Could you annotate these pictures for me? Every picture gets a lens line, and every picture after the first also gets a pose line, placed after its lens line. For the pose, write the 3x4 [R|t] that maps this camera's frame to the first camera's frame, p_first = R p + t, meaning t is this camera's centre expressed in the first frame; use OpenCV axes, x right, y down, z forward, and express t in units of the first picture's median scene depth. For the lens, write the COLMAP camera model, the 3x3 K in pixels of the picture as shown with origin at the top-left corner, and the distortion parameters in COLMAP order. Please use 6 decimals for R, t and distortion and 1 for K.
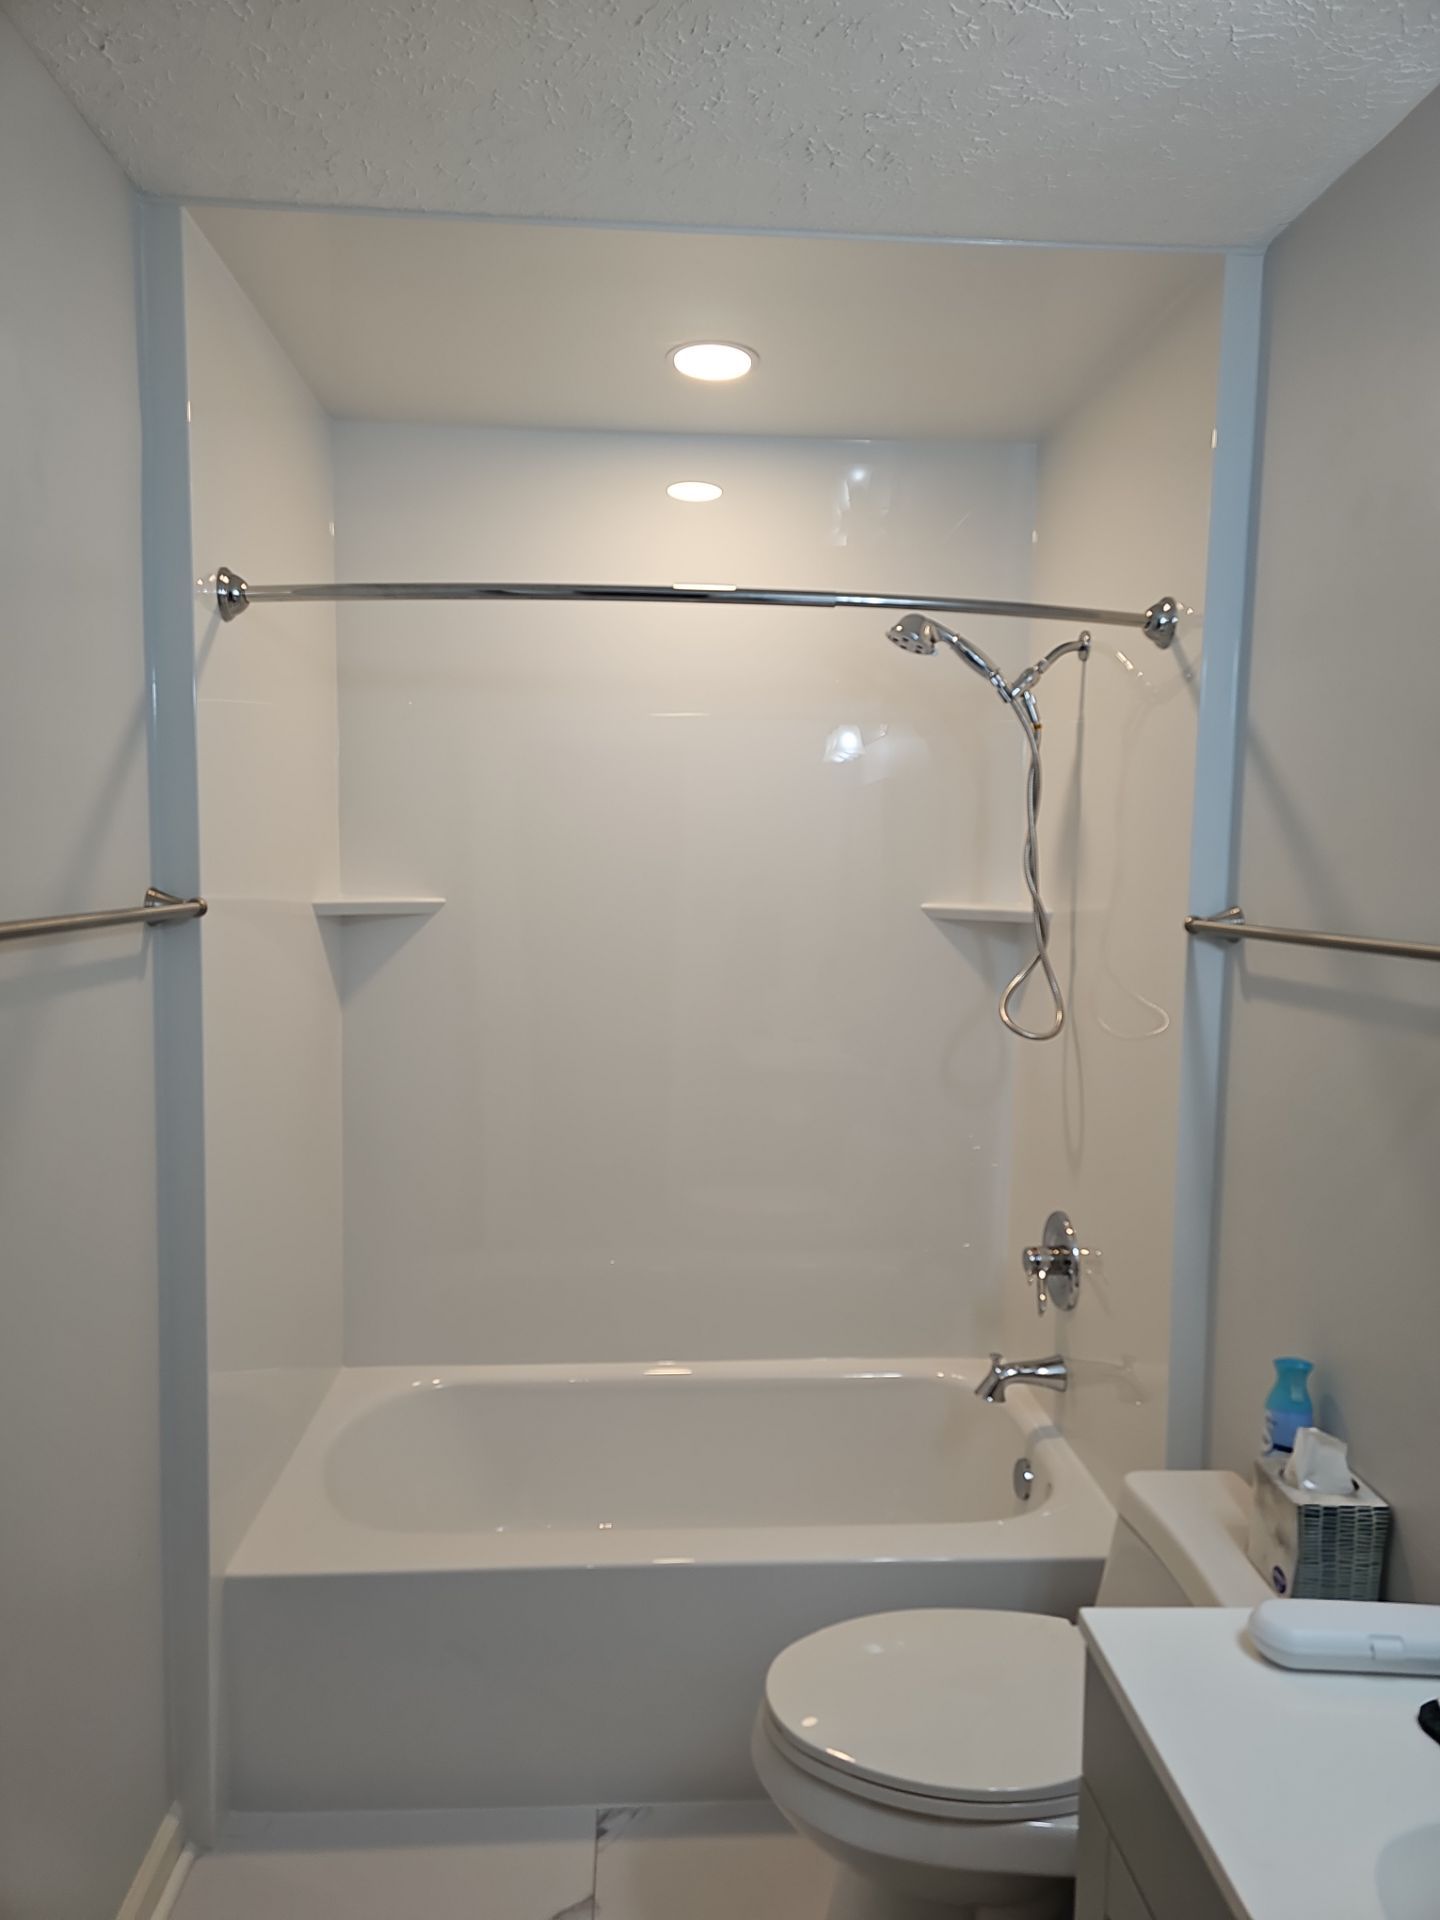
lens RADIAL K [[1250.8, 0, 707.1], [0, 1250.8, 961.9], [0, 0, 1]] dist [0.065464, -0.054216]
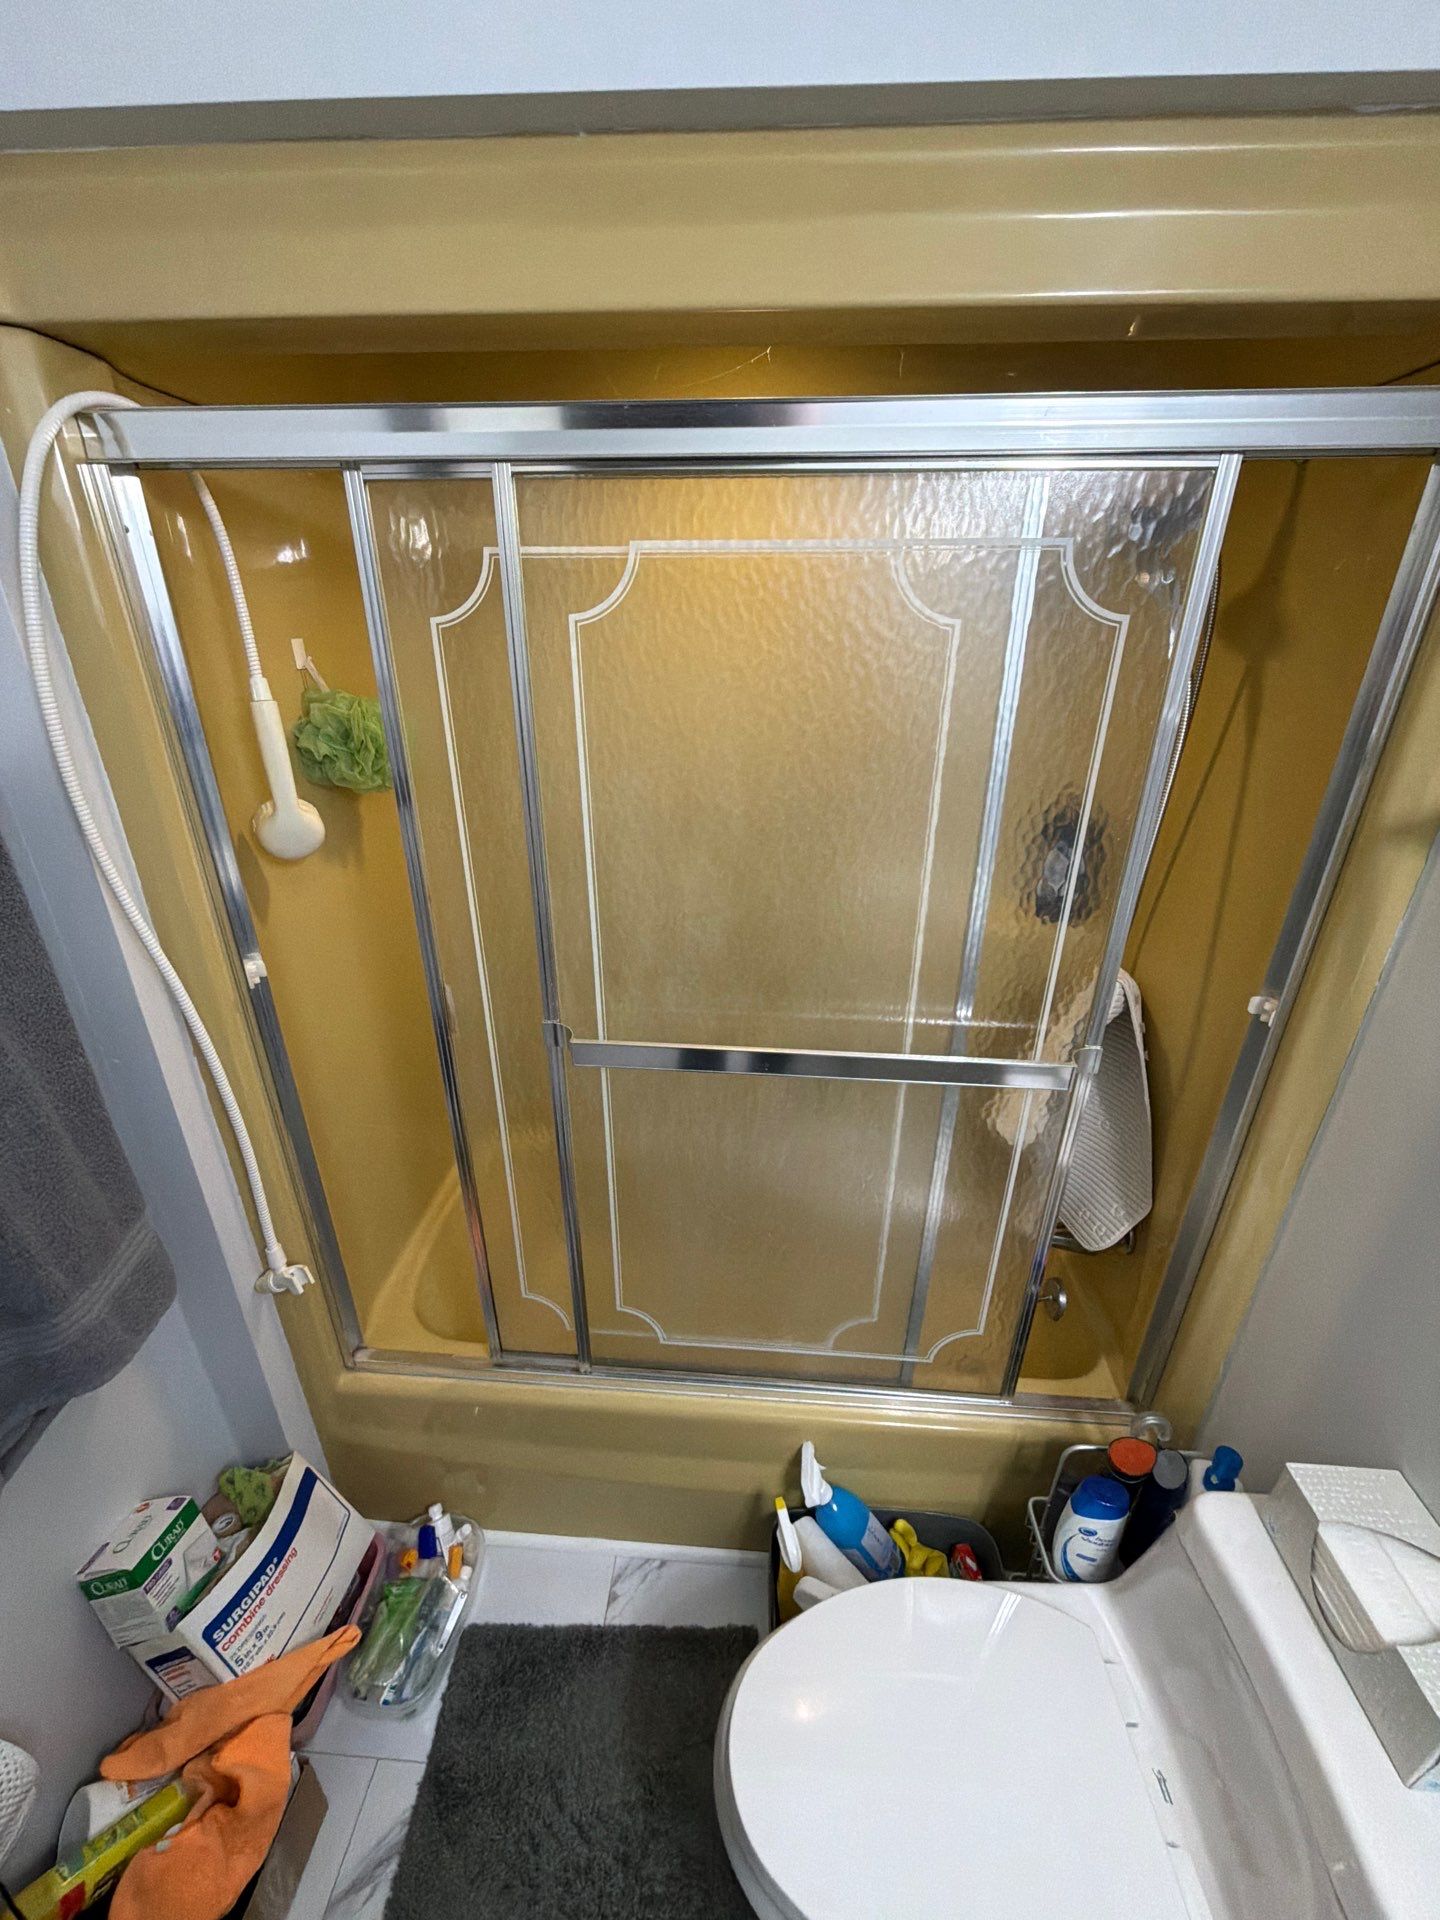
lens RADIAL K [[754.6, 0, 720.0], [0, 754.6, 960.0], [0, 0, 1]] dist [0.013265, -0.003194]
pose [[0.993062, 0.038381, -0.111151, 0.081440], [0.000290, 0.944432, 0.328707, -0.093045], [0.117591, -0.326459, 0.937868, 0.696725]]
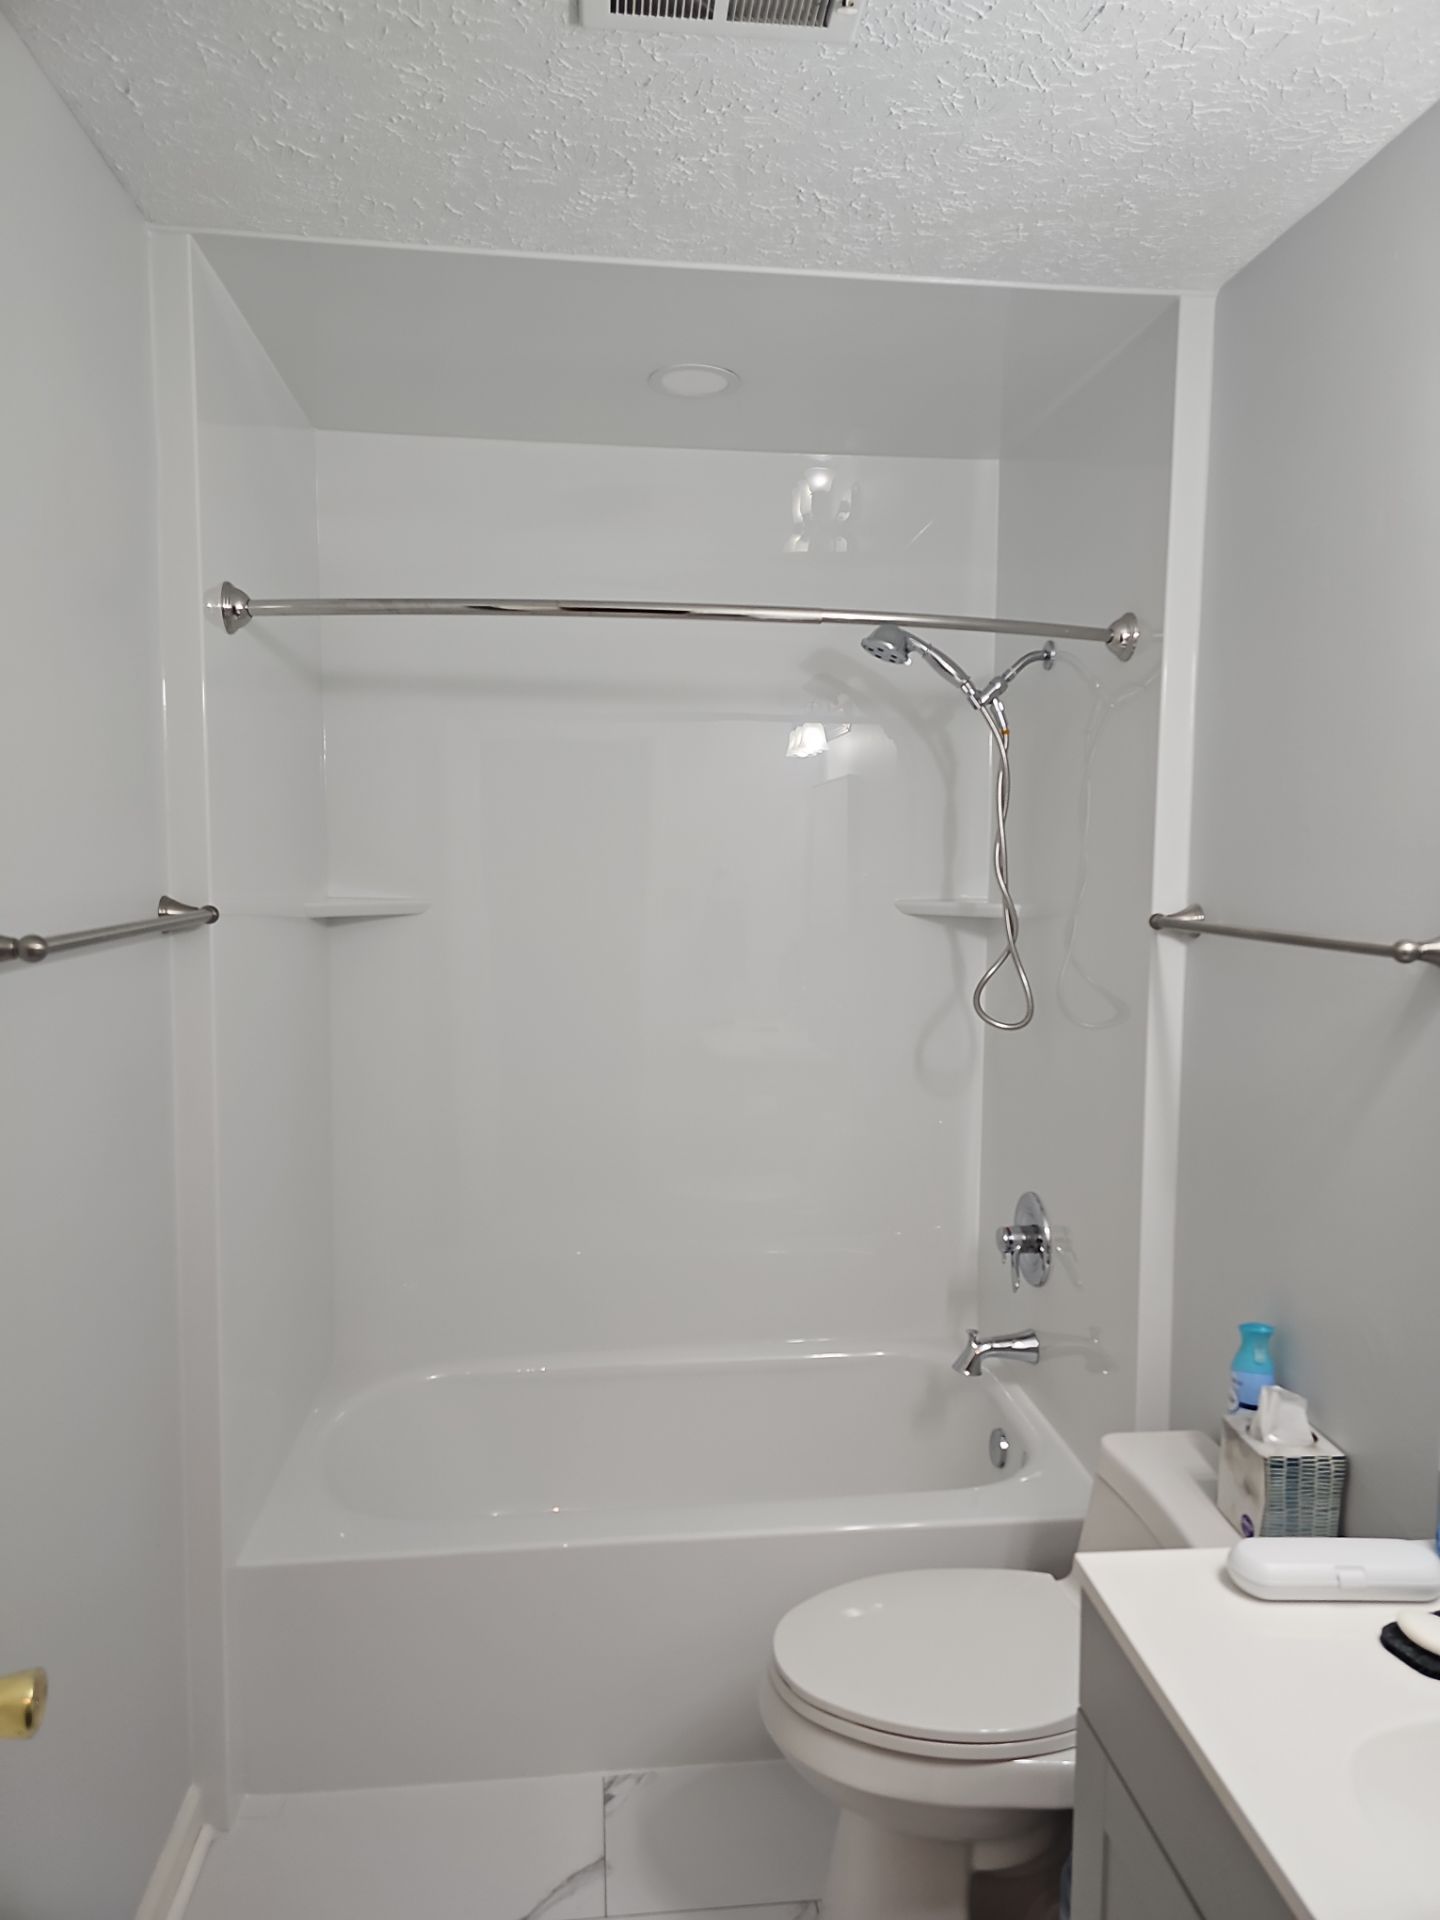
lens RADIAL K [[1256.9, 0, 720.0], [0, 1256.9, 950.4], [0, 0, 1]] dist [0.067654, -0.062330]
pose [[0.998545, -0.011009, 0.052795, -0.048470], [0.011017, 0.999939, 0.000140, -0.010580], [-0.052793, 0.000442, 0.998605, -0.060054]]
